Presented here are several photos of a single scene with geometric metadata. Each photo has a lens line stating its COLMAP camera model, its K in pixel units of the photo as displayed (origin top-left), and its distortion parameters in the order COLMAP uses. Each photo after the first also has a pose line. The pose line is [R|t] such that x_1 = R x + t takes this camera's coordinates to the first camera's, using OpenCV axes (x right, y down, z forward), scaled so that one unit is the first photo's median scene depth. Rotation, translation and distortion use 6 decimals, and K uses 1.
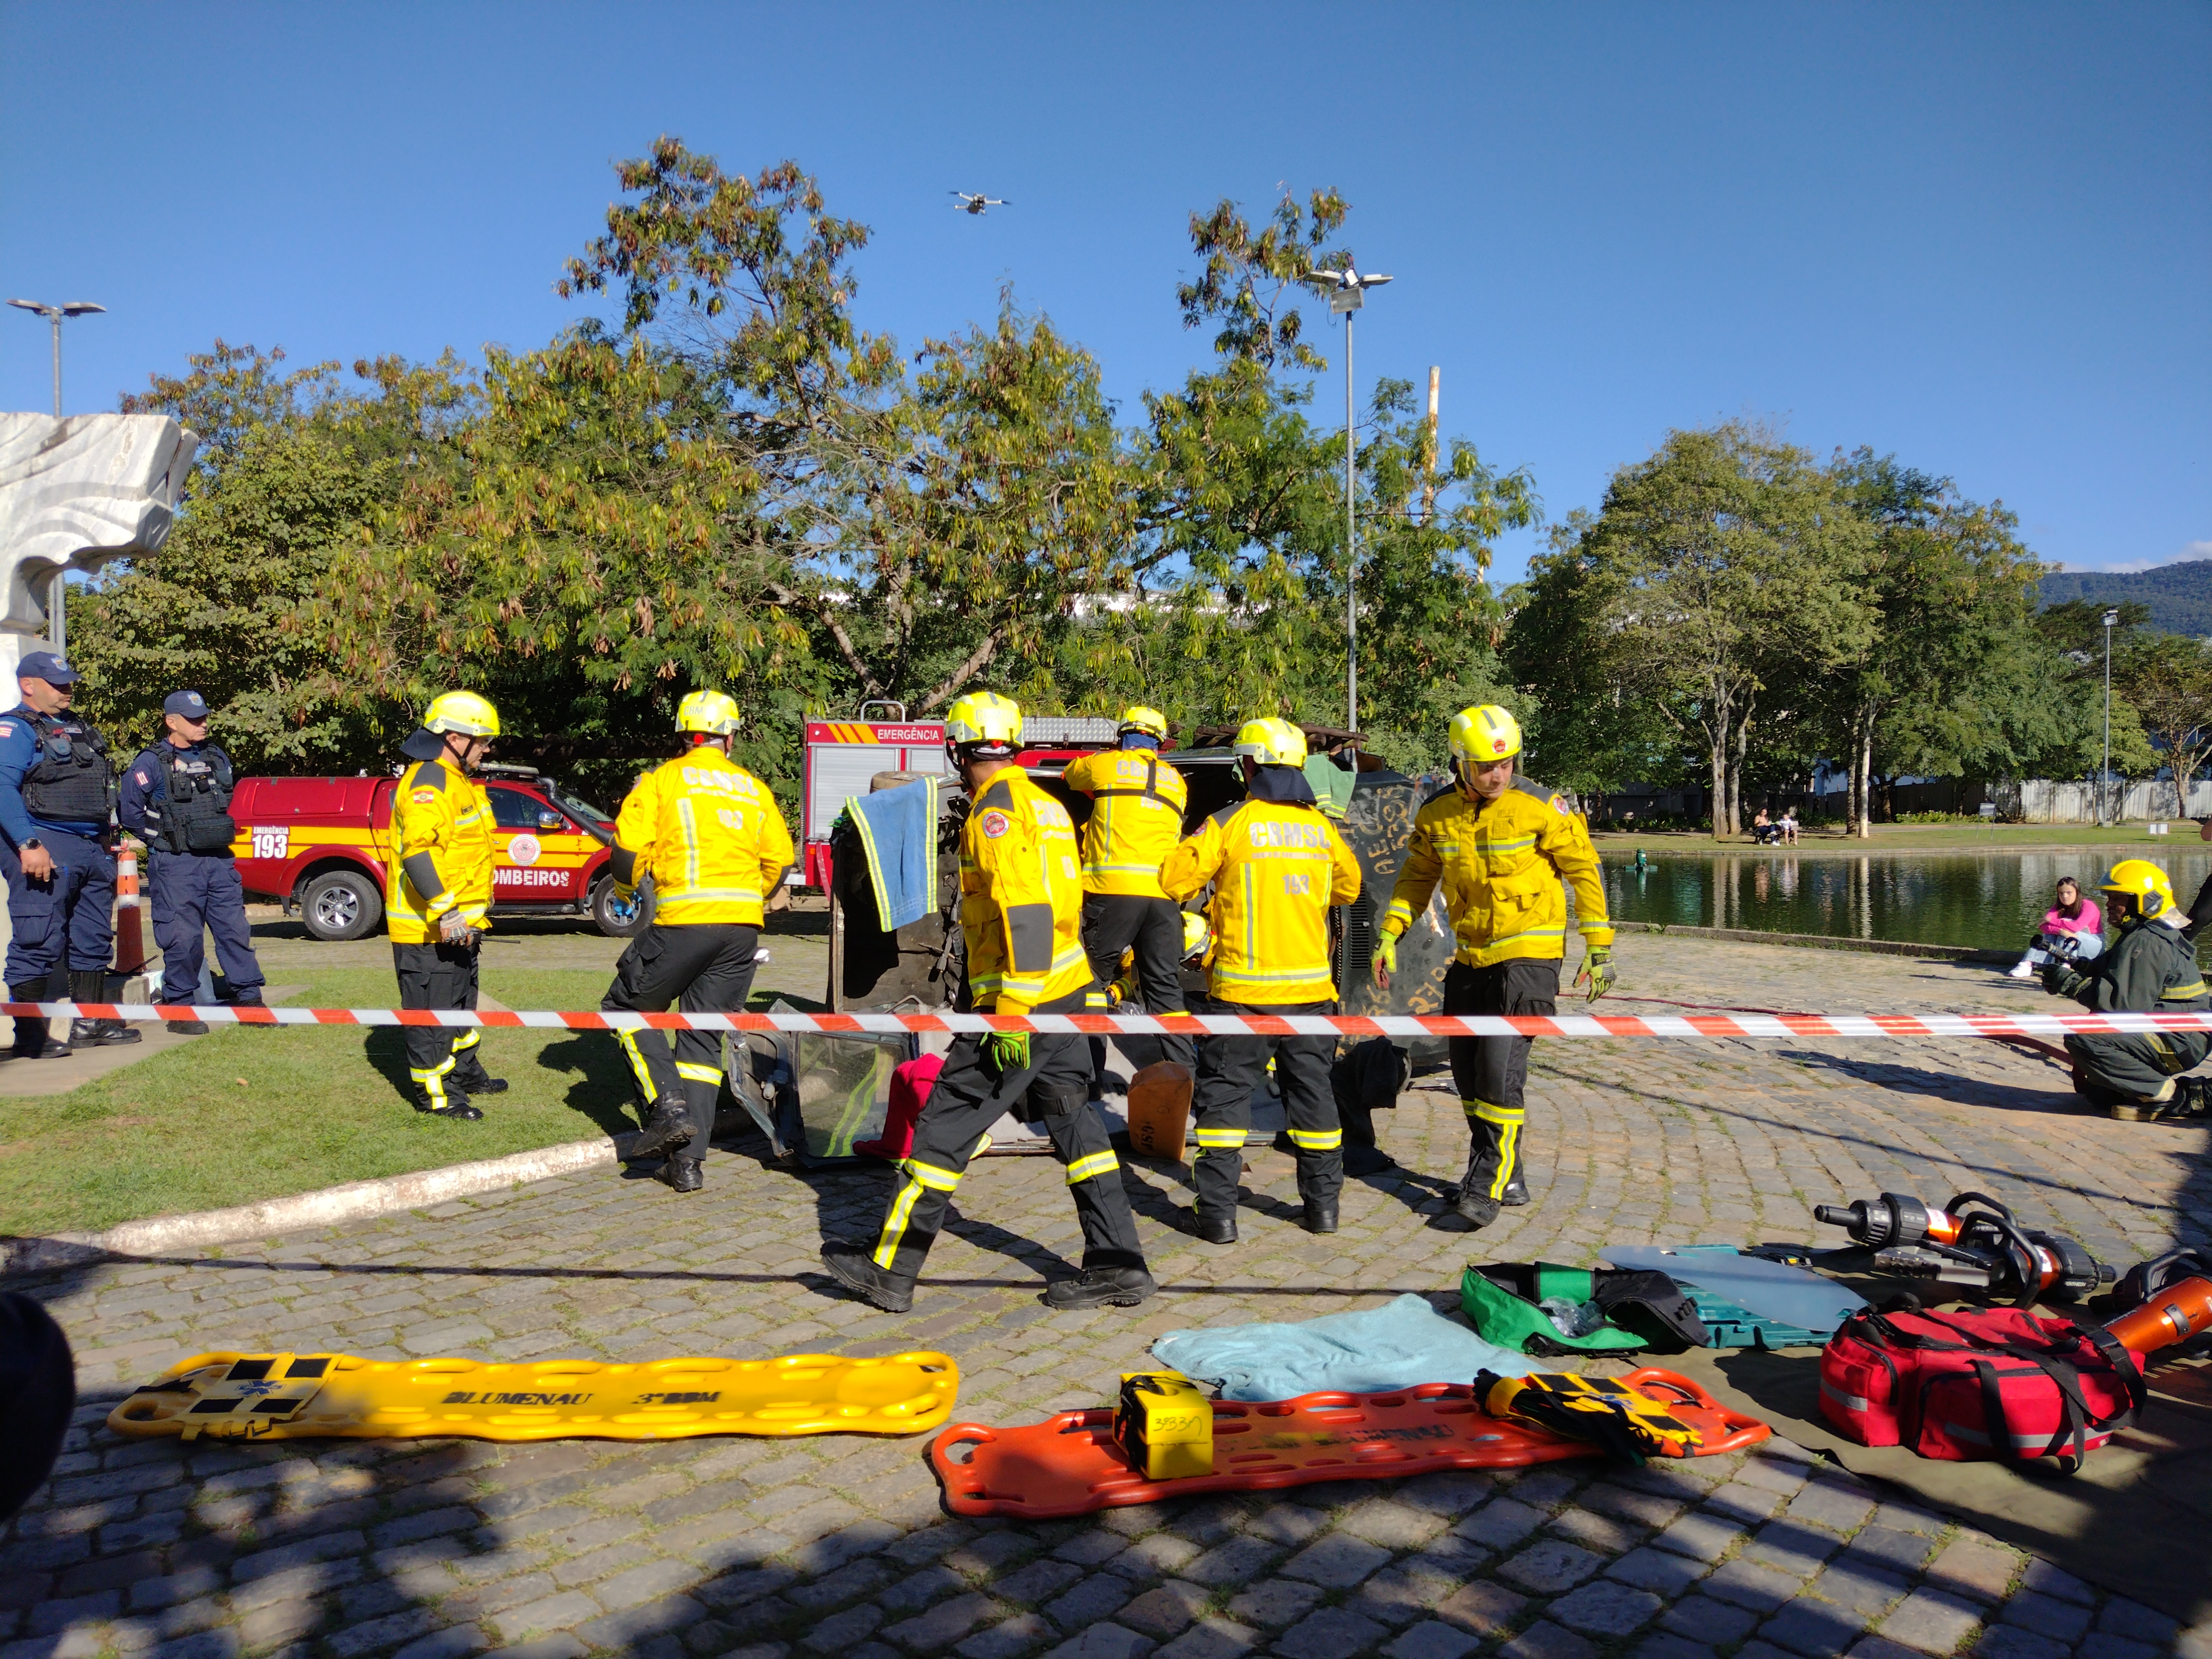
lens RADIAL K [[1622.4, 0, 1086.9], [0, 1622.4, 796.9], [0, 0, 1]] dist [0.033321, -0.045539]
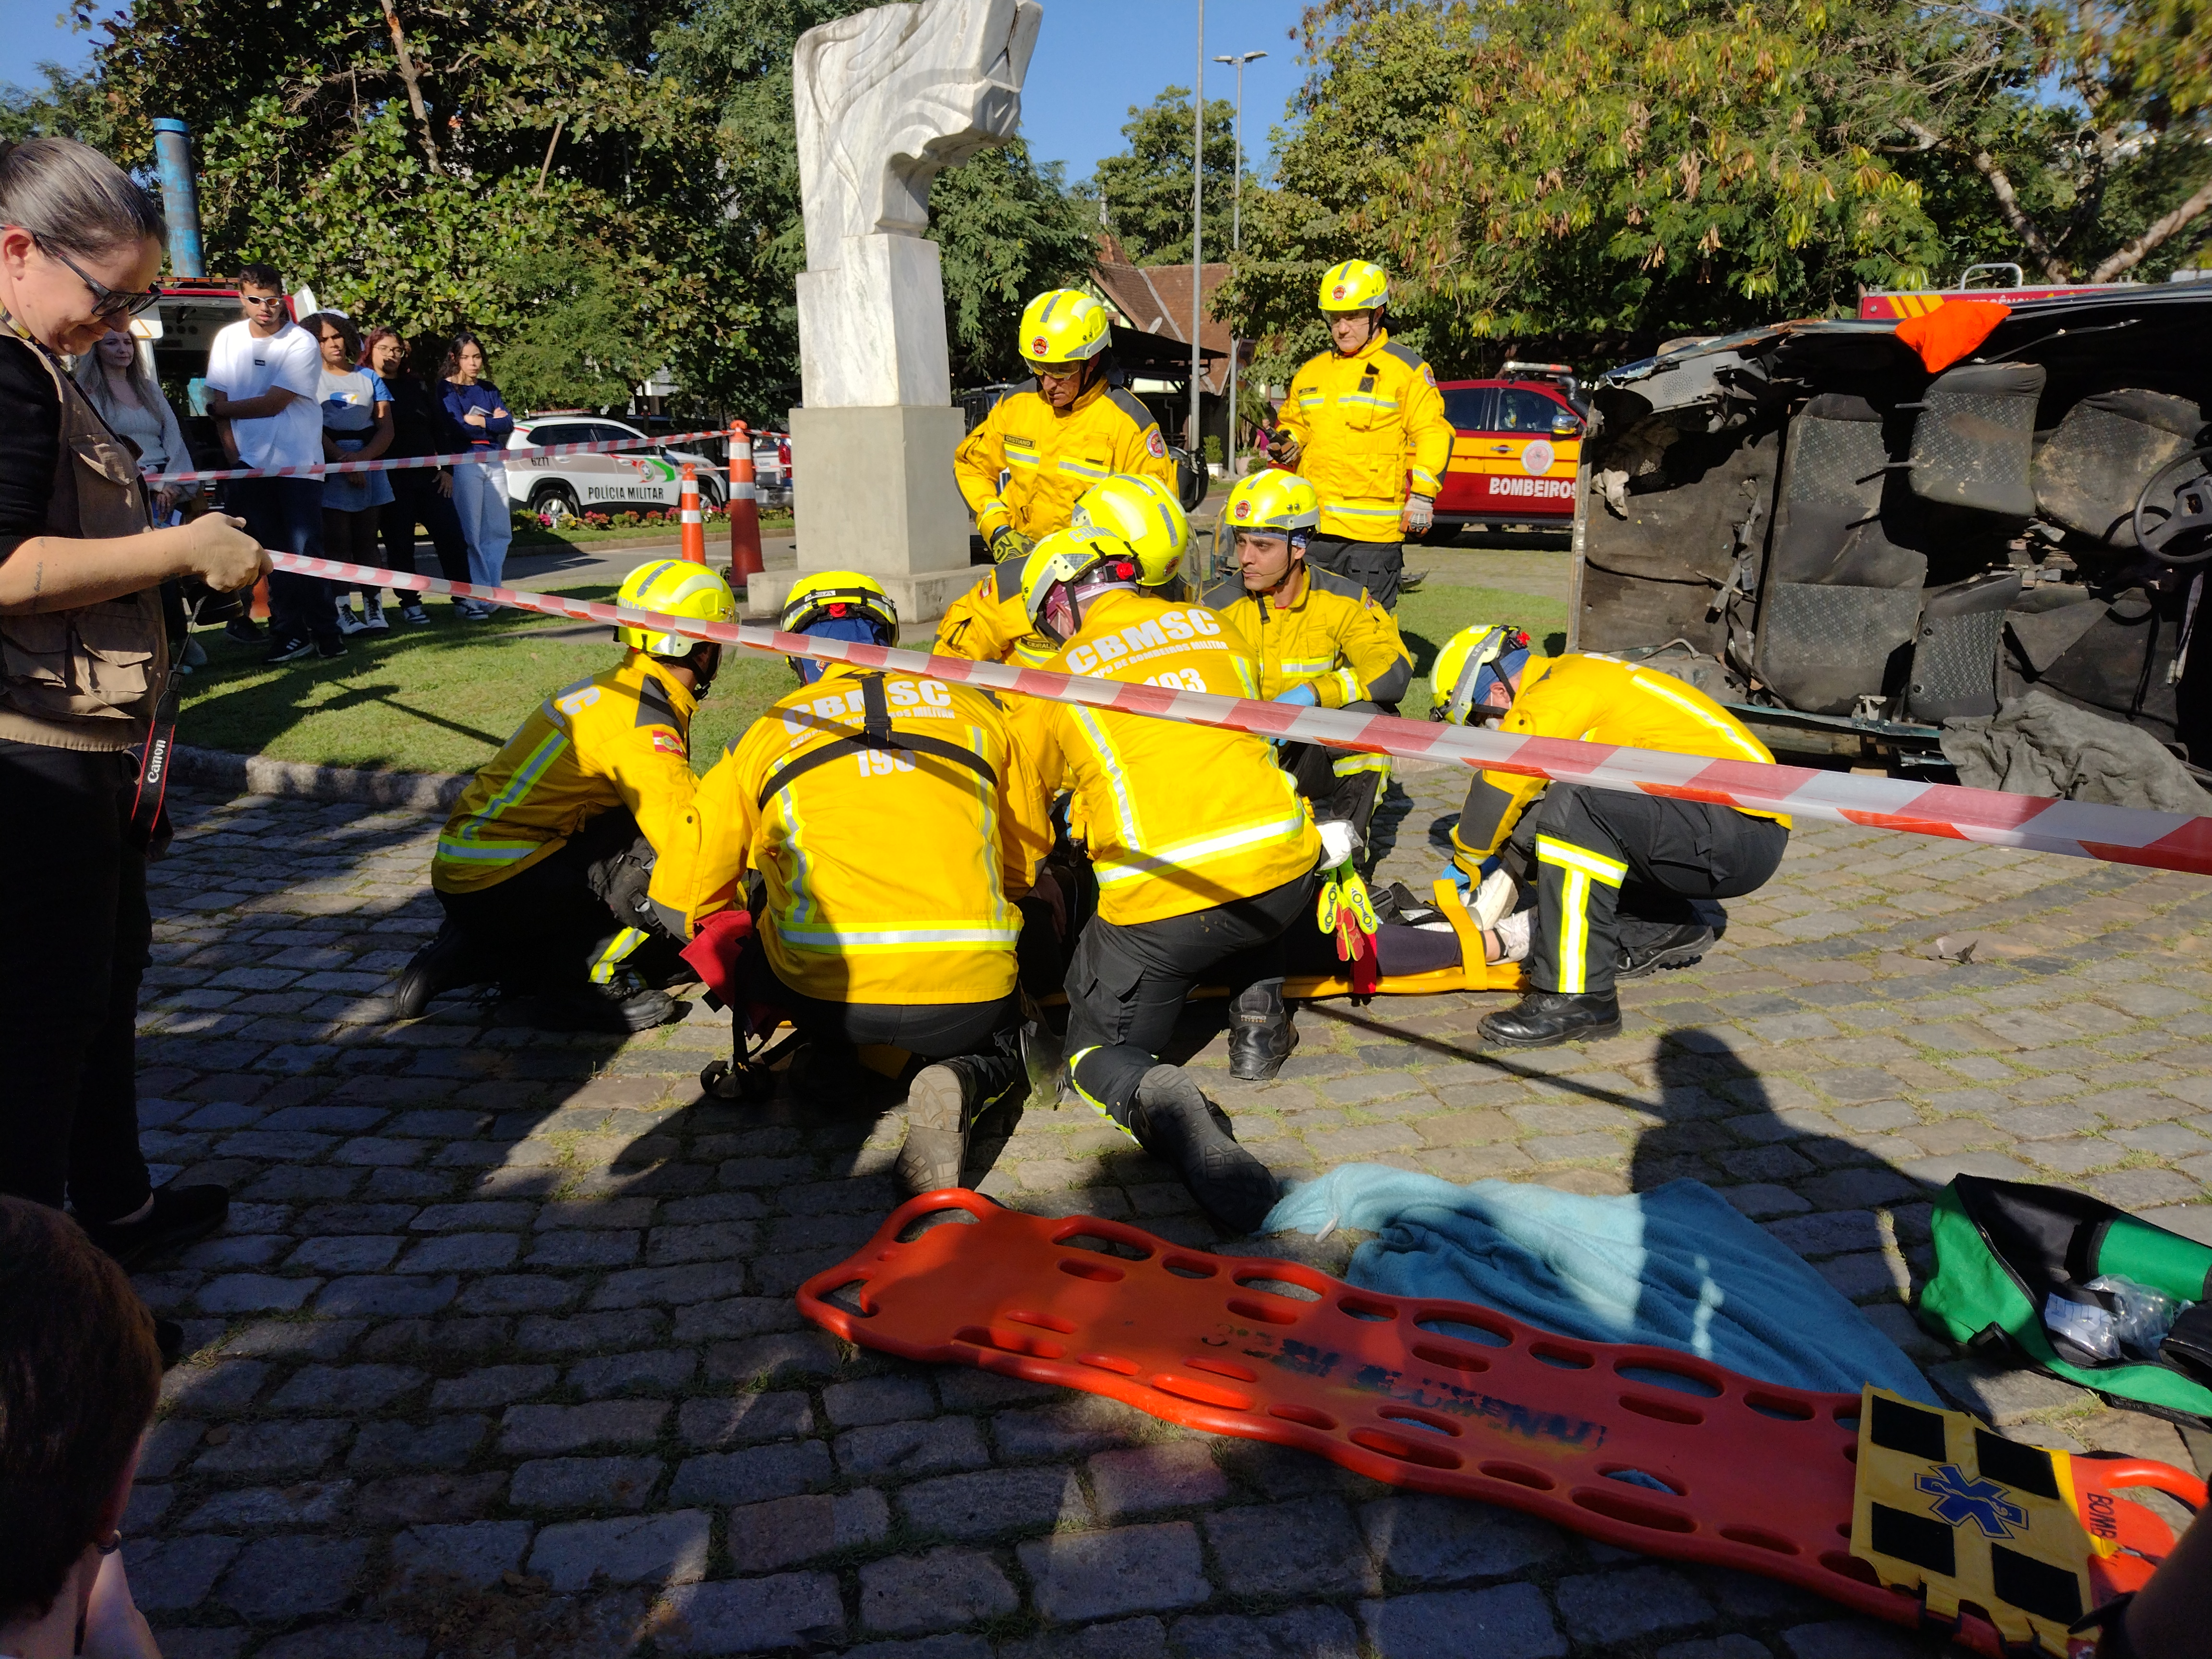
lens RADIAL K [[1622.4, 0, 1089.5], [0, 1622.4, 828.0], [0, 0, 1]] dist [0.033321, -0.045539]
pose [[0.754374, 0.154708, -0.637954, 0.064512], [0.007632, 0.969699, 0.244183, 0.006462], [0.656401, -0.189074, 0.730335, 0.081836]]
